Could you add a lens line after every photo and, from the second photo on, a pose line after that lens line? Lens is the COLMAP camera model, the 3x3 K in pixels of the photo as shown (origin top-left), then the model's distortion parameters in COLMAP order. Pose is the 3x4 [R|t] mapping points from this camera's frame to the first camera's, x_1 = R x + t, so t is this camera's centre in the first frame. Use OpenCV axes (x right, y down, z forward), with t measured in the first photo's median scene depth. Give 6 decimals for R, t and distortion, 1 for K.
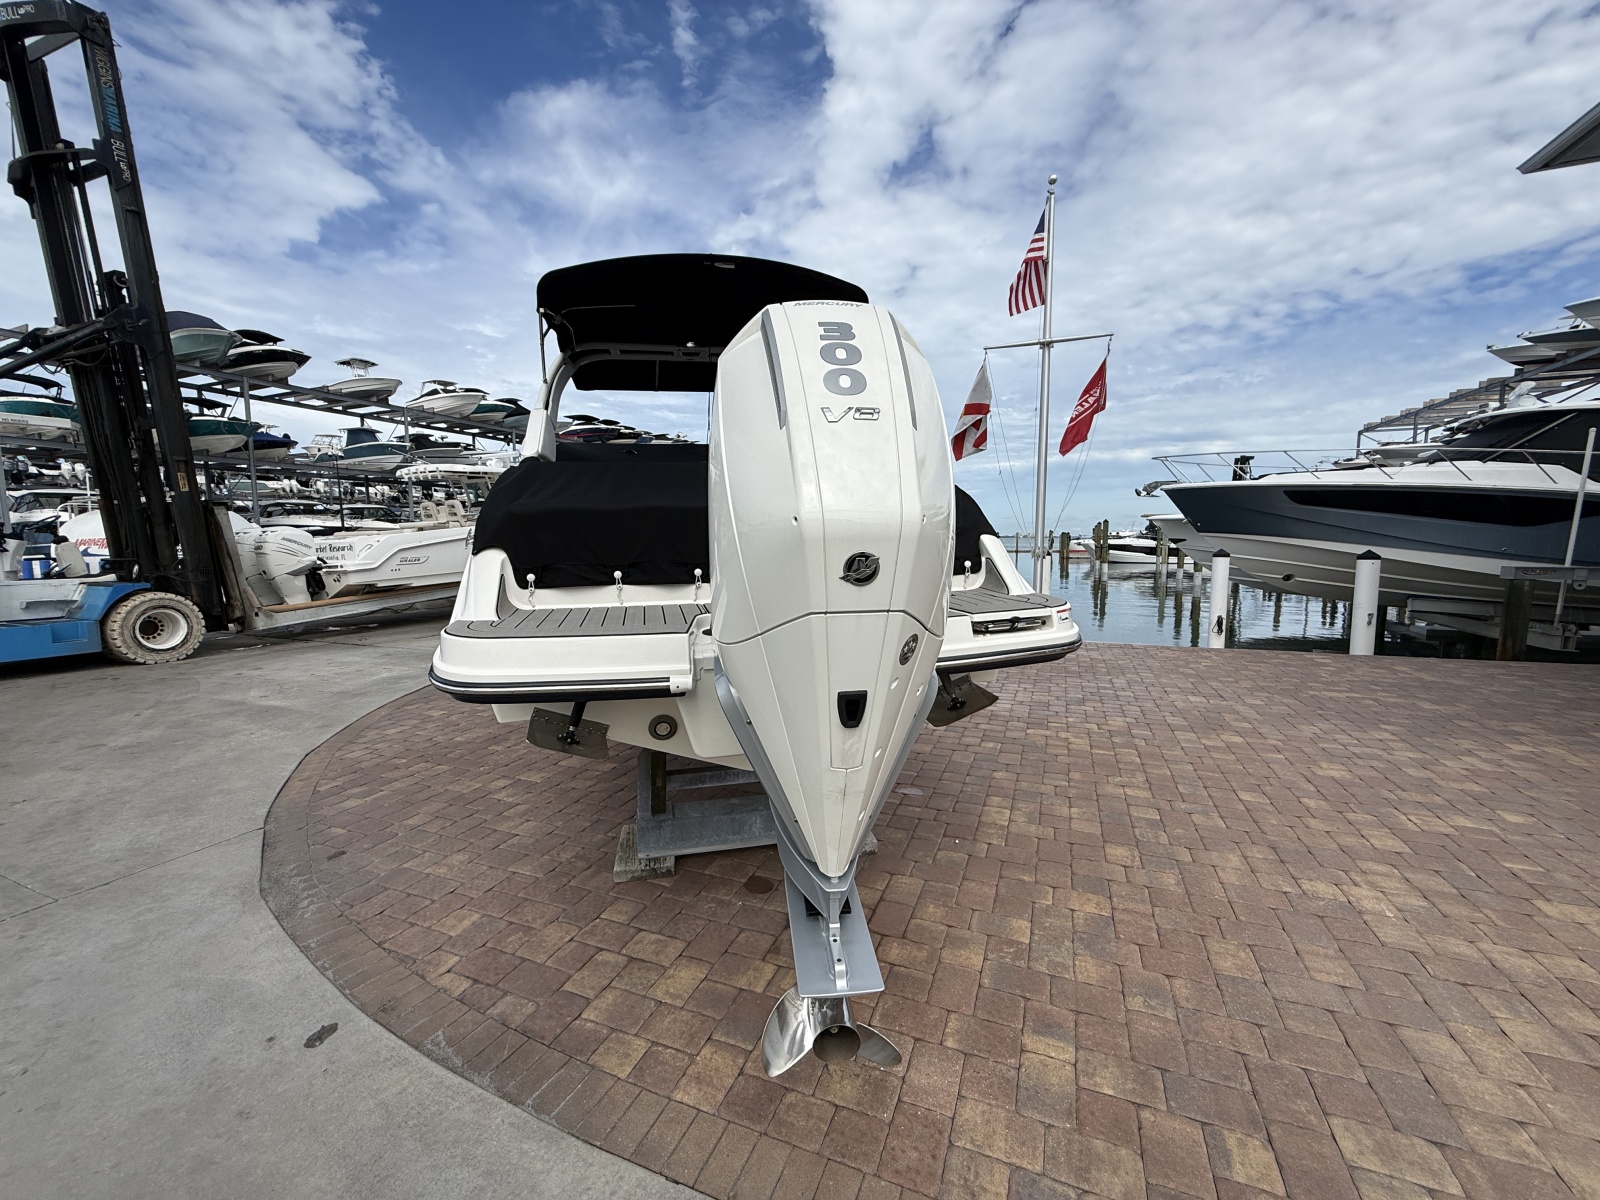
lens RADIAL K [[634.6, 0, 800.9], [0, 634.6, 609.1], [0, 0, 1]] dist [-0.003323, 0.001936]
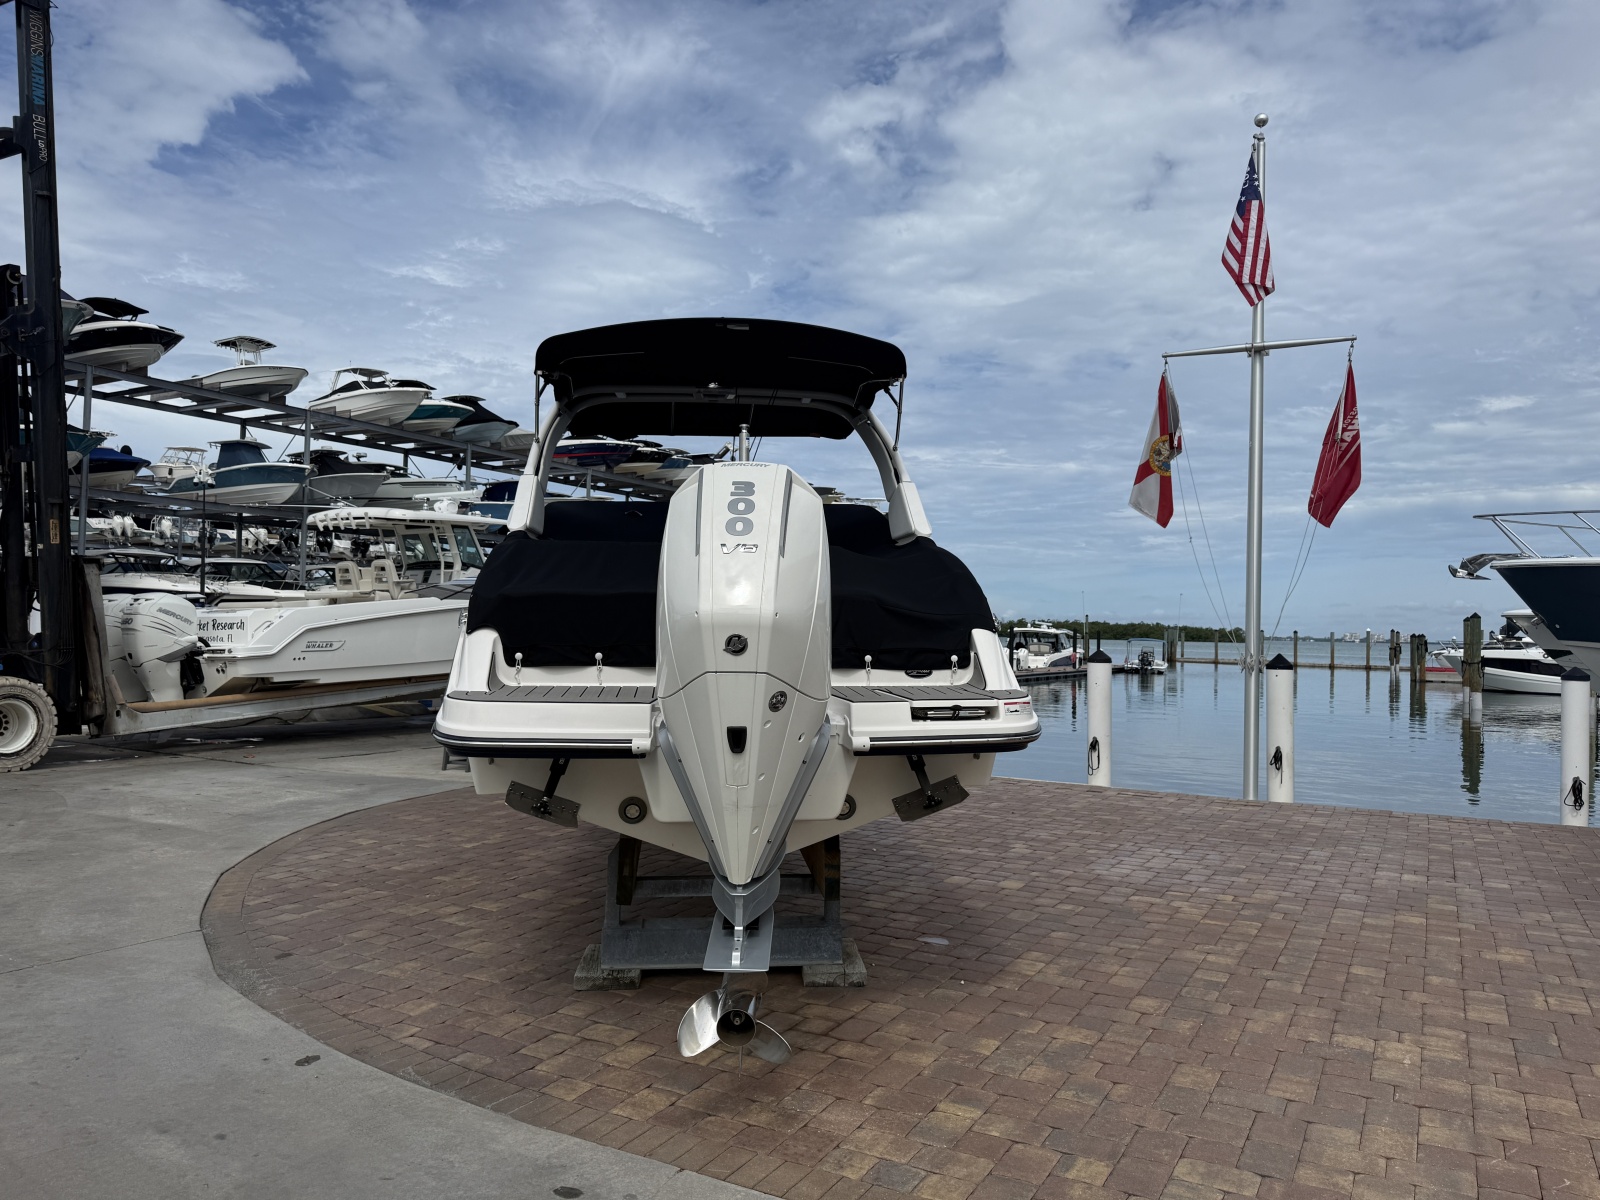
lens RADIAL K [[1133.2, 0, 806.7], [0, 1133.2, 603.2], [0, 0, 1]] dist [0.034271, -0.038746]
pose [[0.992560, 0.025622, -0.119028, 0.160287], [-0.041353, 0.990435, -0.131636, 0.053148], [0.114517, 0.135579, 0.984126, -0.477715]]
